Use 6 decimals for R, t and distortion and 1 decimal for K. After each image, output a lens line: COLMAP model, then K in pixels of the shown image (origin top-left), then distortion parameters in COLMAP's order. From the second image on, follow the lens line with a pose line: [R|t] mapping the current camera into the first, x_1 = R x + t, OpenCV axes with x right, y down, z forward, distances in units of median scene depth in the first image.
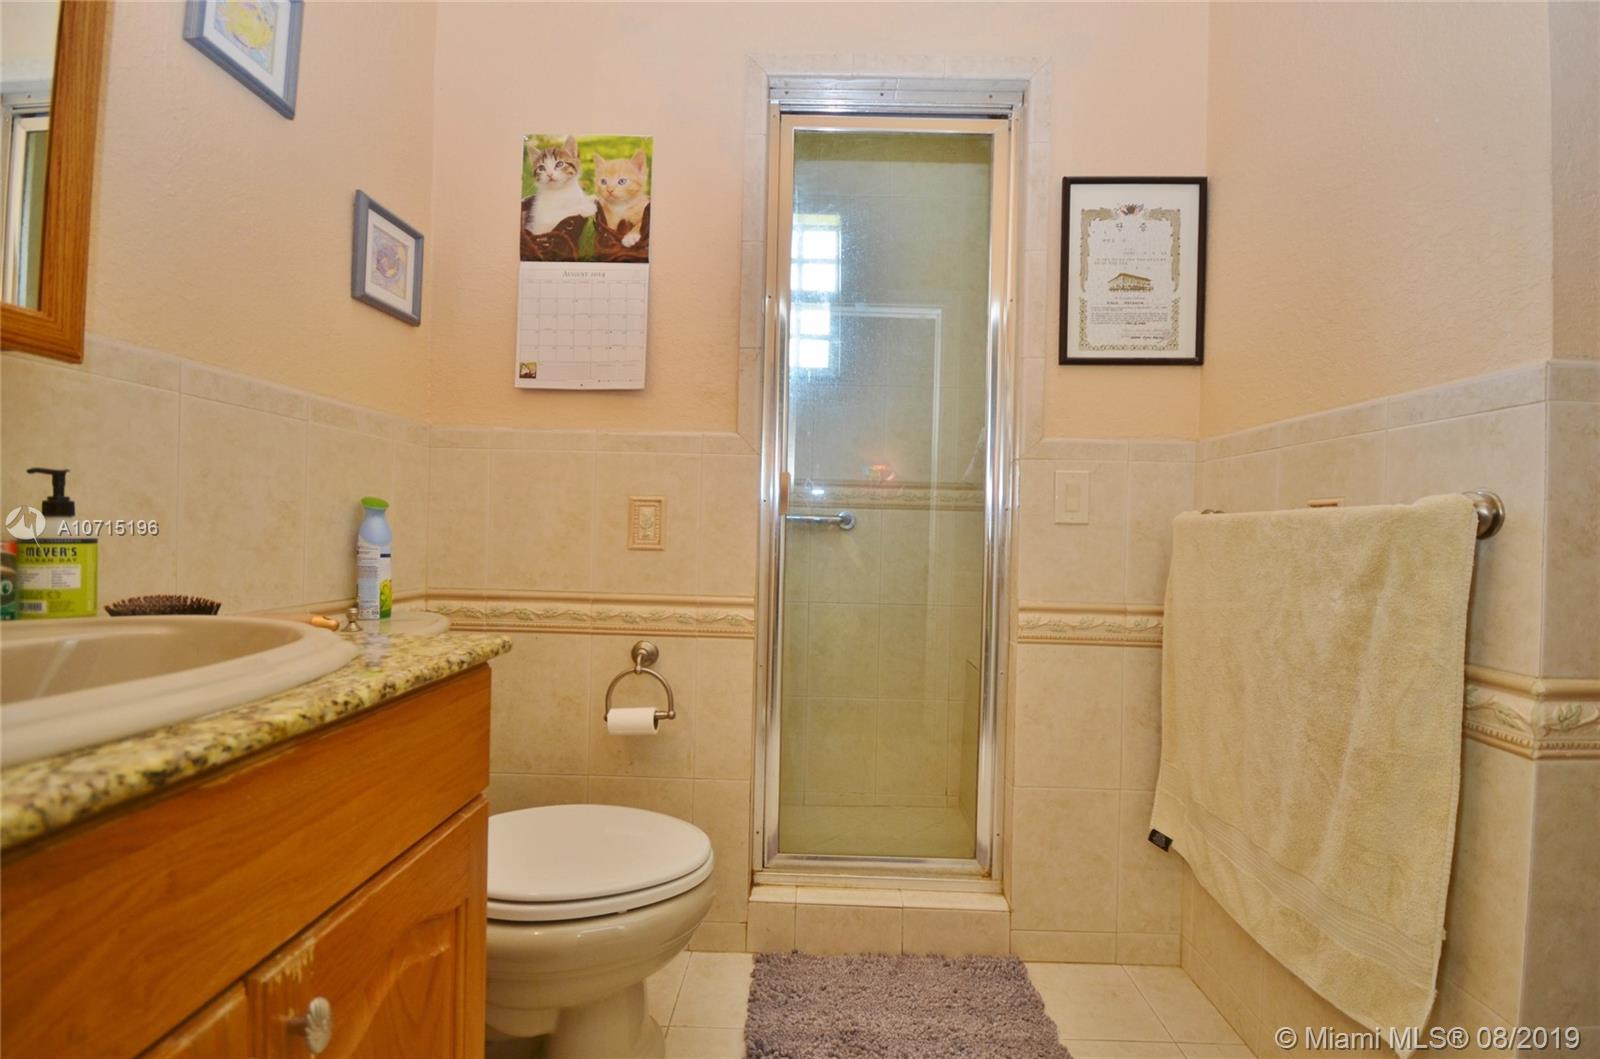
lens RADIAL K [[703.5, 0, 801.8], [0, 703.5, 524.6], [0, 0, 1]] dist [0.003763, 0.000209]
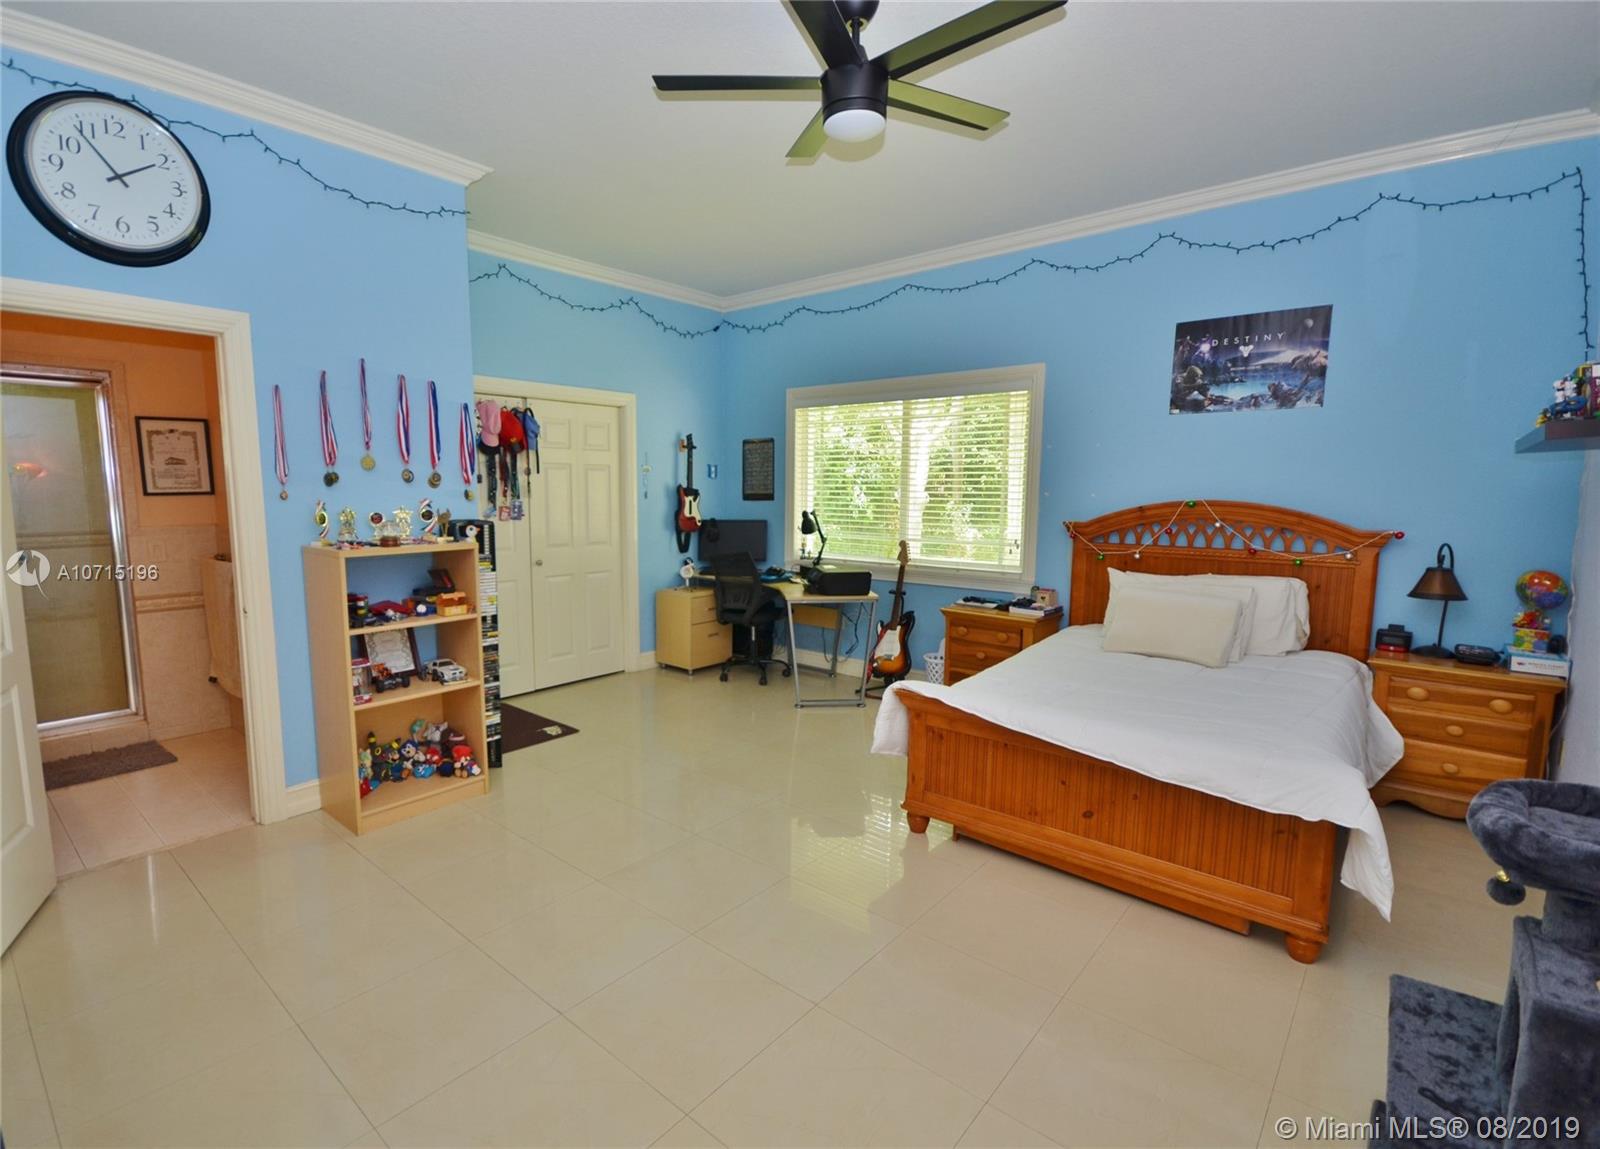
lens RADIAL K [[800.5, 0, 796.6], [0, 800.5, 584.3], [0, 0, 1]] dist [-0.001660, -0.000338]
pose [[0.584574, -0.124870, 0.801674, -0.546515], [0.003189, 0.988432, 0.151633, -0.335947], [-0.811334, -0.086084, 0.578210, -2.375040]]
